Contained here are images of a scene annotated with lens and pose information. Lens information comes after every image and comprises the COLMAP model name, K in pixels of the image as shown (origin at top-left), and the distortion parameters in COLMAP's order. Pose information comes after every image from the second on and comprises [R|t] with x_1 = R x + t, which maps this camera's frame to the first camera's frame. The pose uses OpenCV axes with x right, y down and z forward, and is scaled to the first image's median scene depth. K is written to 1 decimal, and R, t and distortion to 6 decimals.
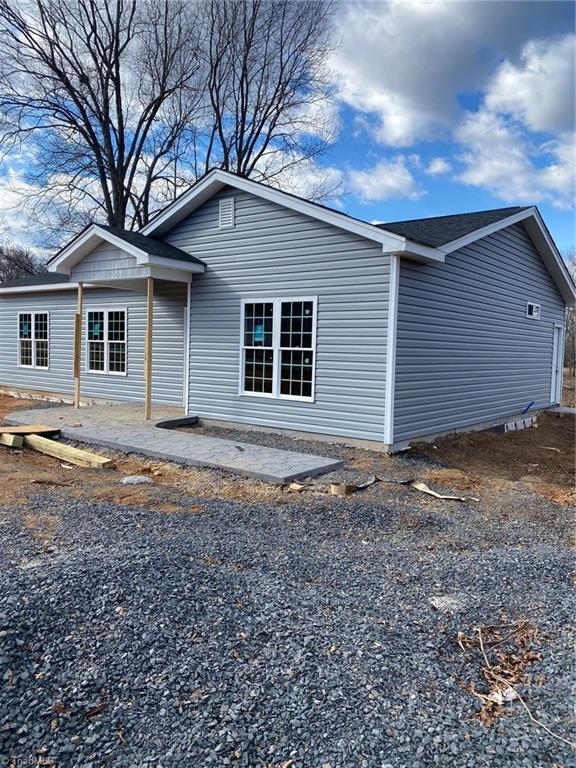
lens RADIAL K [[581.7, 0, 291.8], [0, 581.7, 384.1], [0, 0, 1]] dist [0.016126, -0.004449]
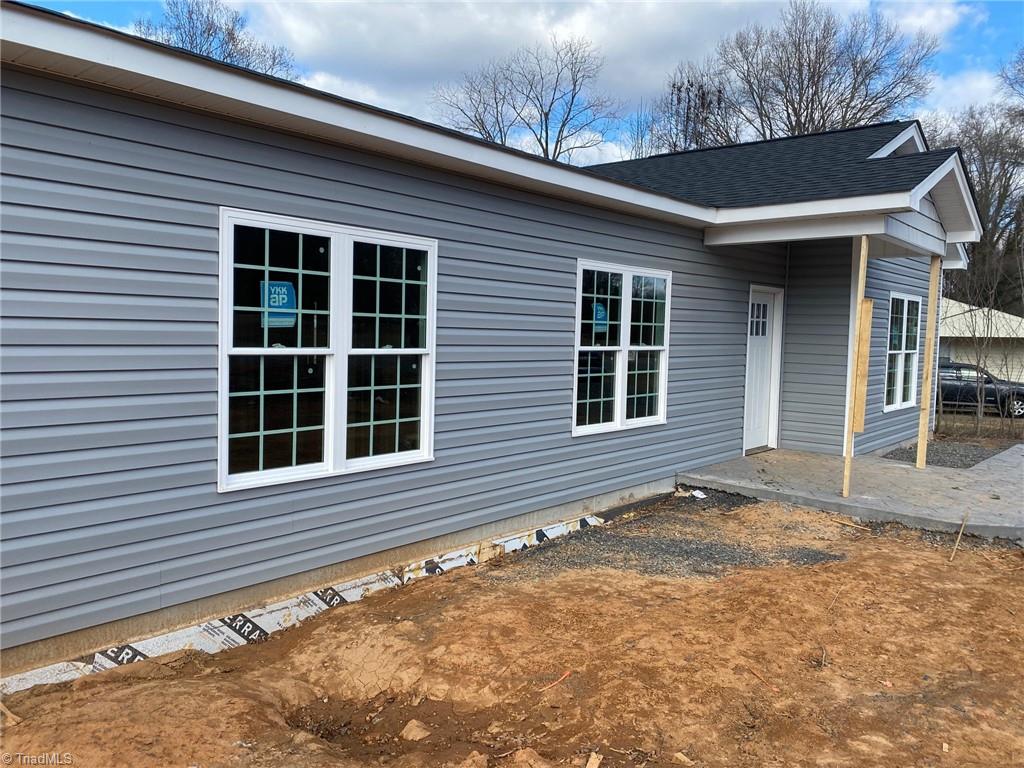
lens RADIAL K [[775.7, 0, 514.1], [0, 775.7, 388.4], [0, 0, 1]] dist [0.016126, -0.004449]
pose [[0.039523, -0.104439, 0.993746, -0.564544], [0.034925, 0.994059, 0.103083, -0.086865], [-0.998608, 0.030632, 0.042936, 0.845010]]
